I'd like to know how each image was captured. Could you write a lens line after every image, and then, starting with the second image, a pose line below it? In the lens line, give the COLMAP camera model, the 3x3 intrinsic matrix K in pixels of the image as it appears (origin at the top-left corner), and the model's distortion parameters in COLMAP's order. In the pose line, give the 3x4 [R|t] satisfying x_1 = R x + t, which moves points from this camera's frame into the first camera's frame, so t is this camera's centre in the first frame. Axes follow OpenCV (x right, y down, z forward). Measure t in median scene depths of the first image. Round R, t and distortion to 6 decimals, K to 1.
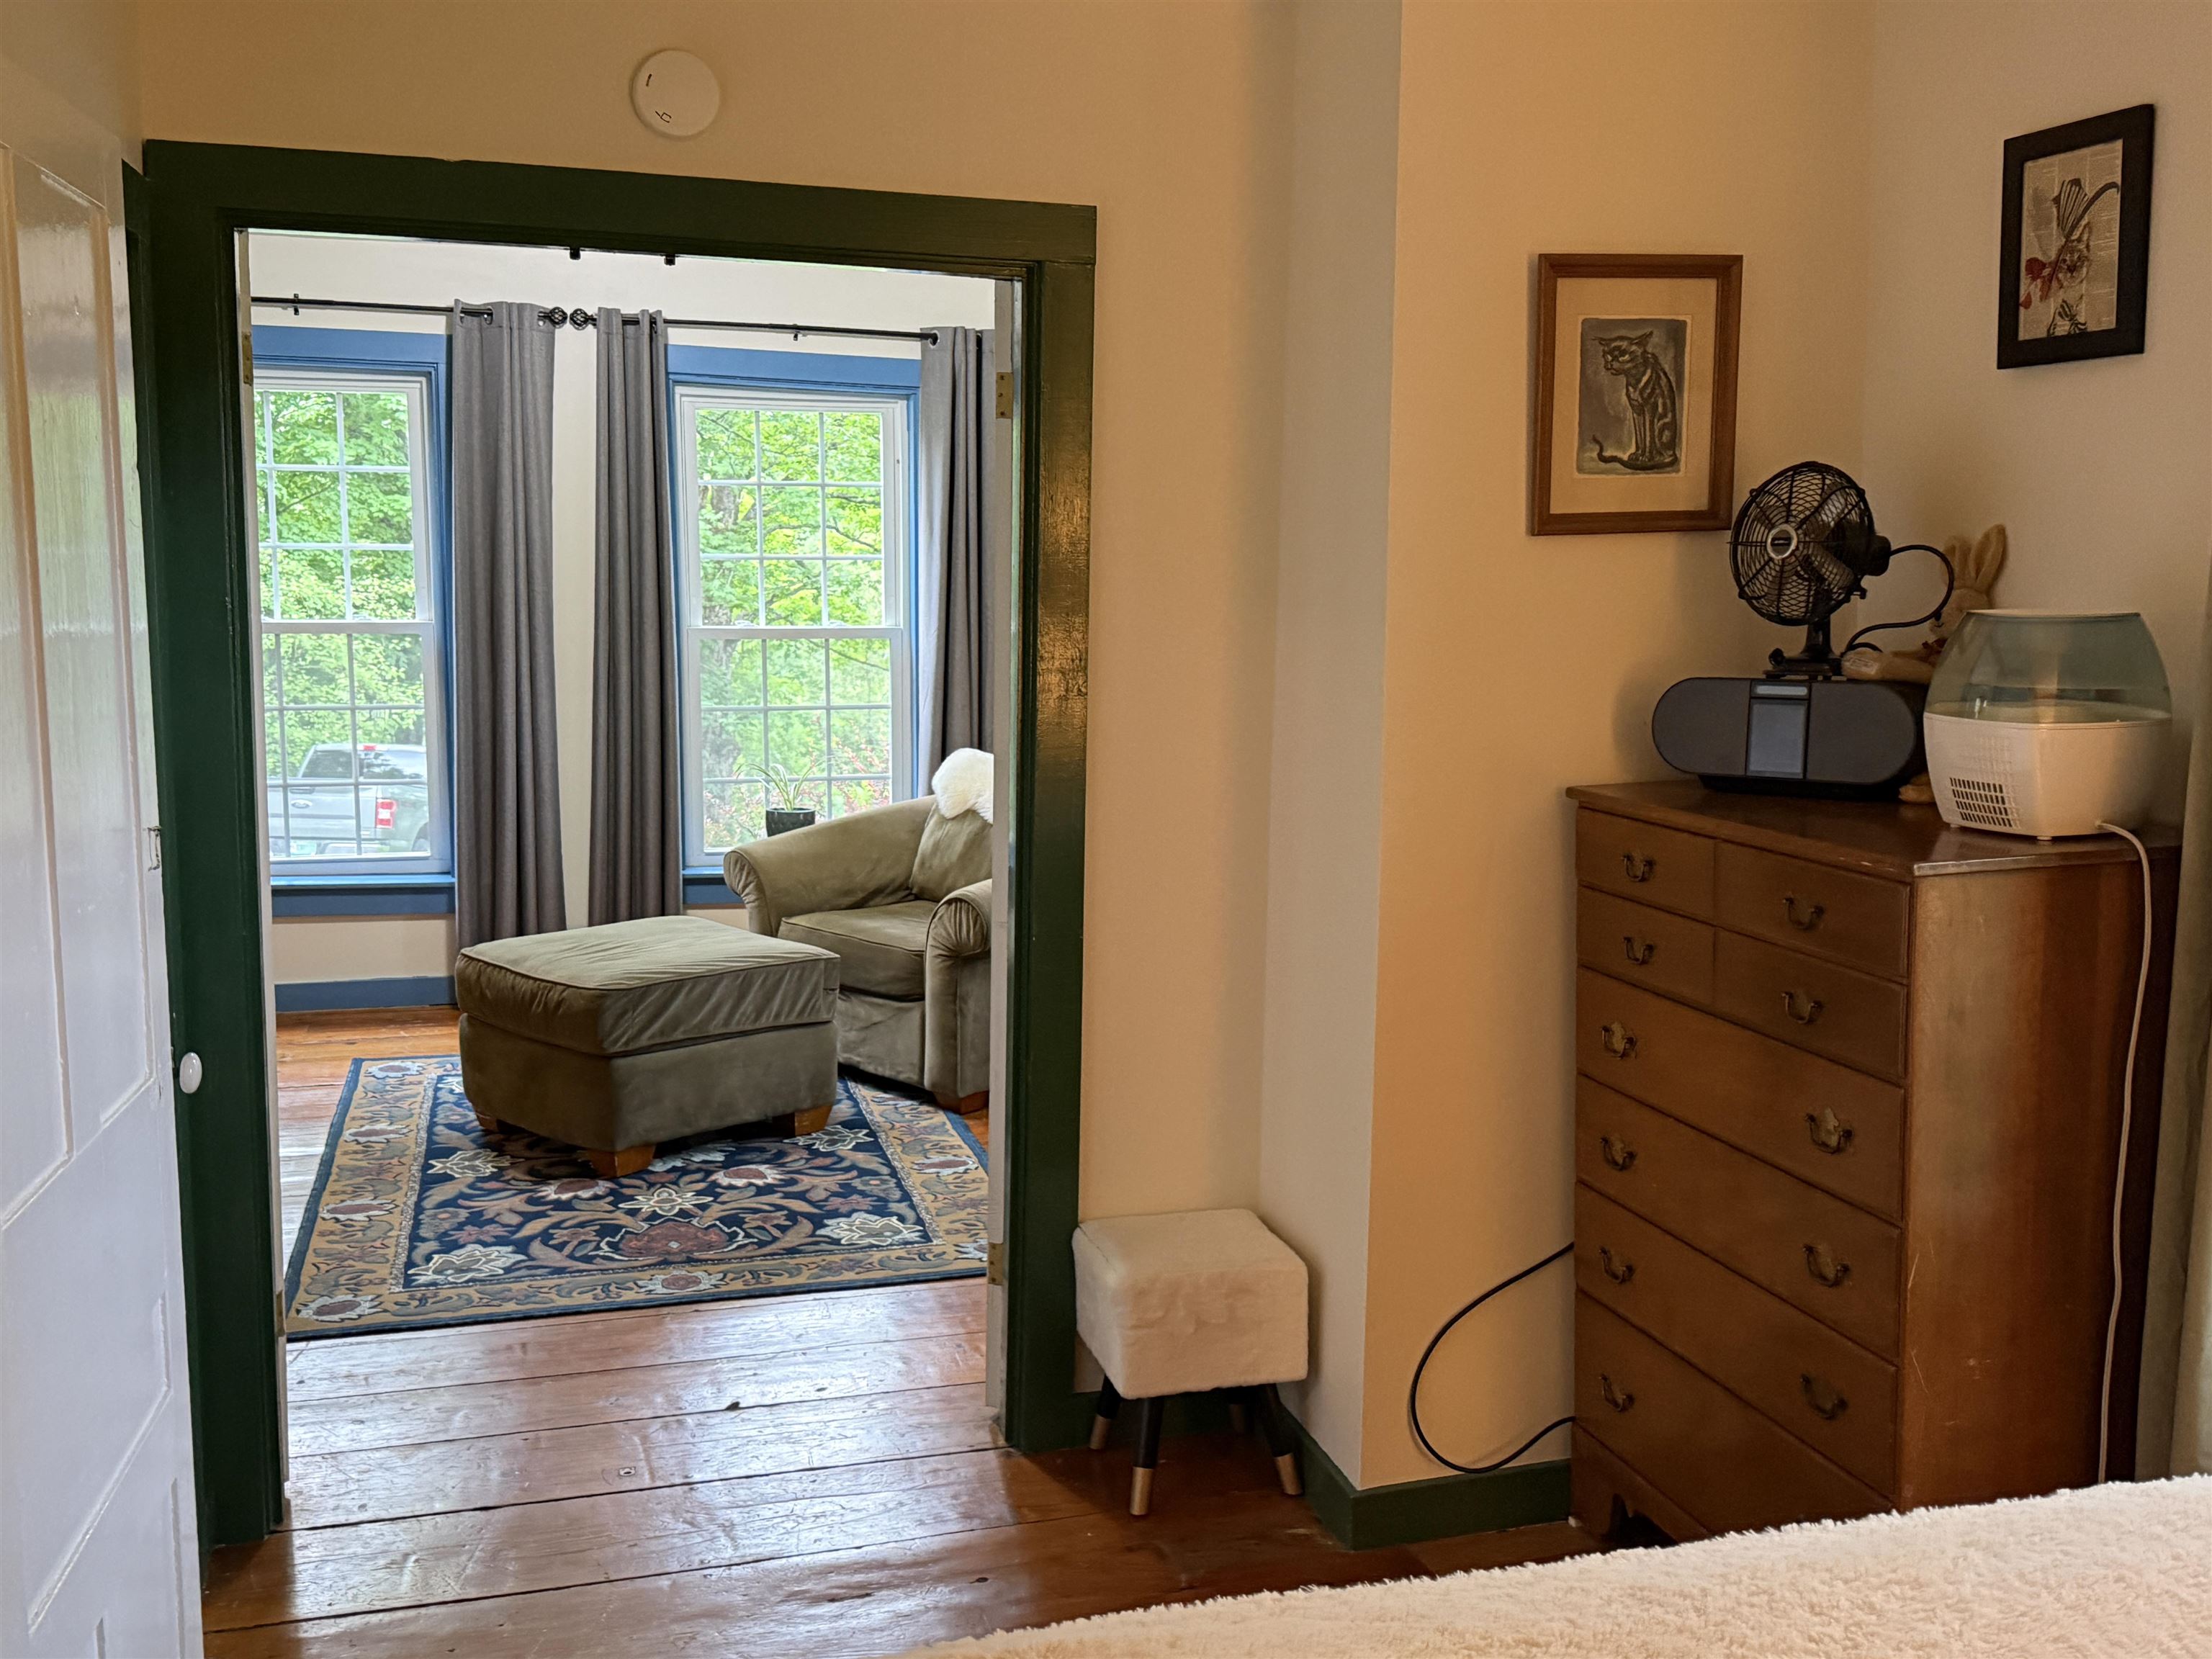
lens RADIAL K [[2212.5, 0, 1106.0], [0, 2212.5, 829.5], [0, 0, 1]] dist [0.120877, -0.008815]
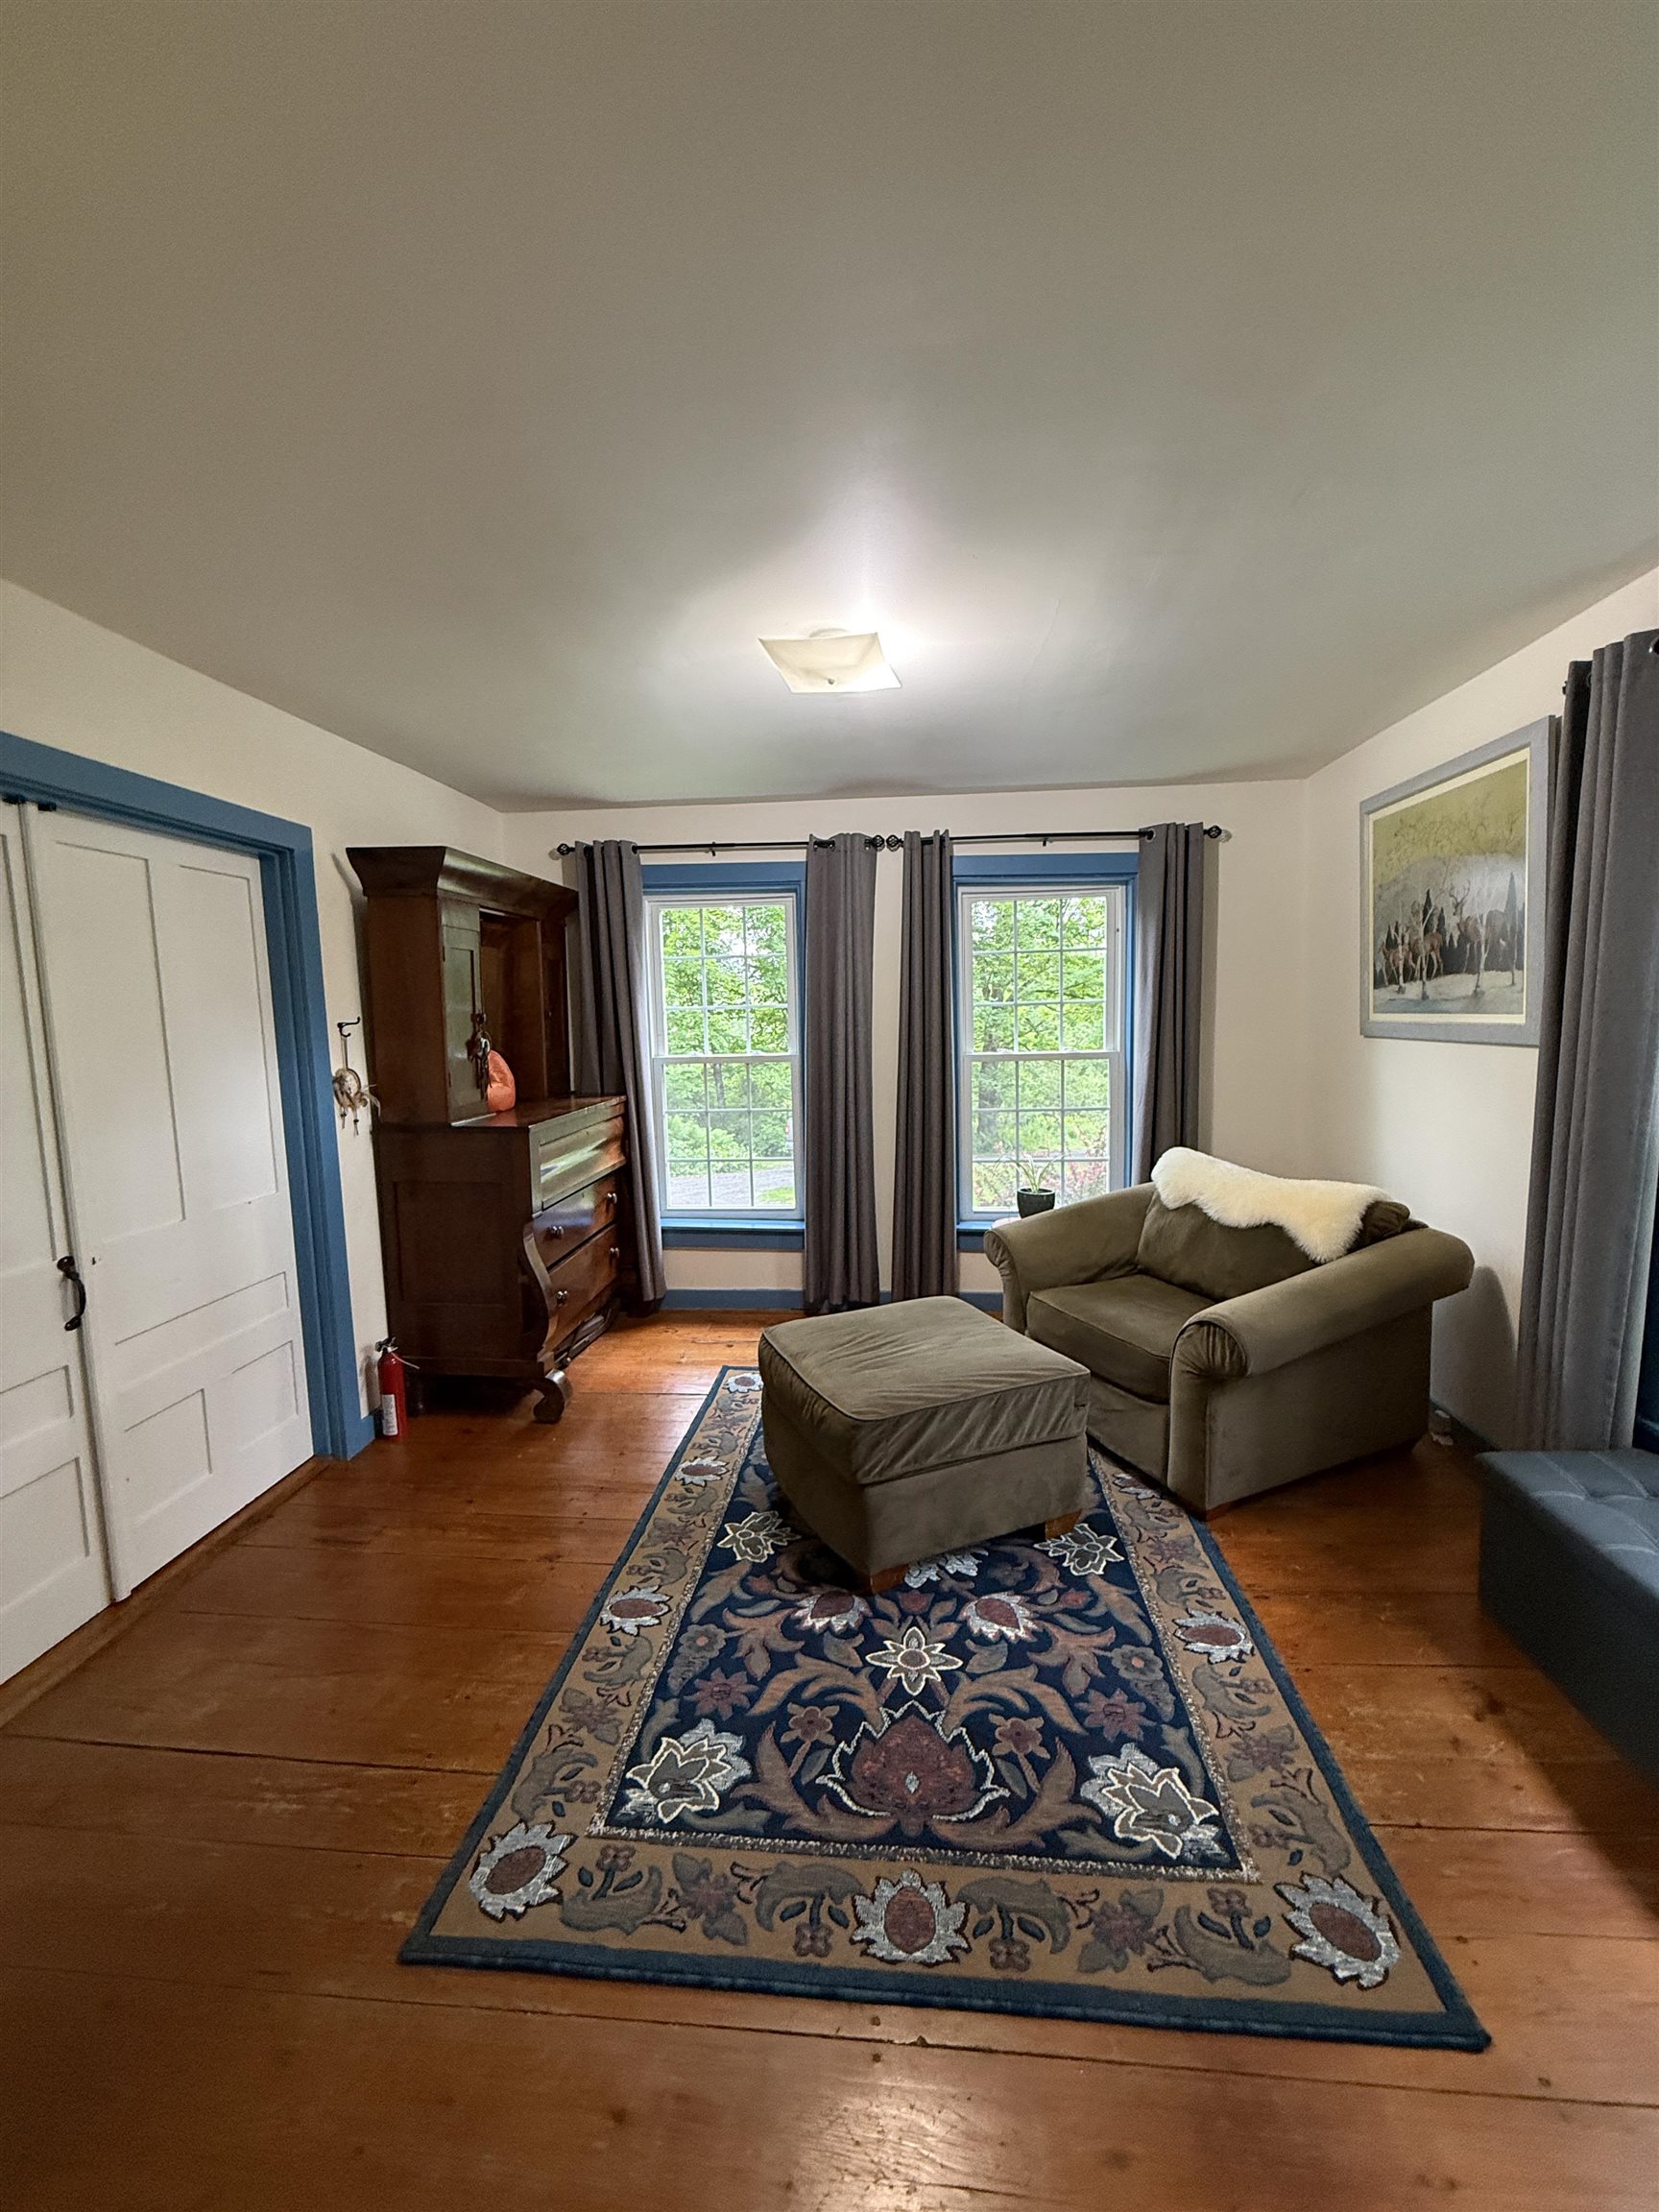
lens RADIAL K [[882.3, 0, 829.5], [0, 882.3, 1106.0], [0, 0, 1]] dist [0.001226, 0.000454]
pose [[0.936971, 0.007020, -0.349335, -0.096297], [-0.015854, 0.999623, -0.022437, -0.059641], [0.349046, 0.026561, 0.936729, 0.600809]]
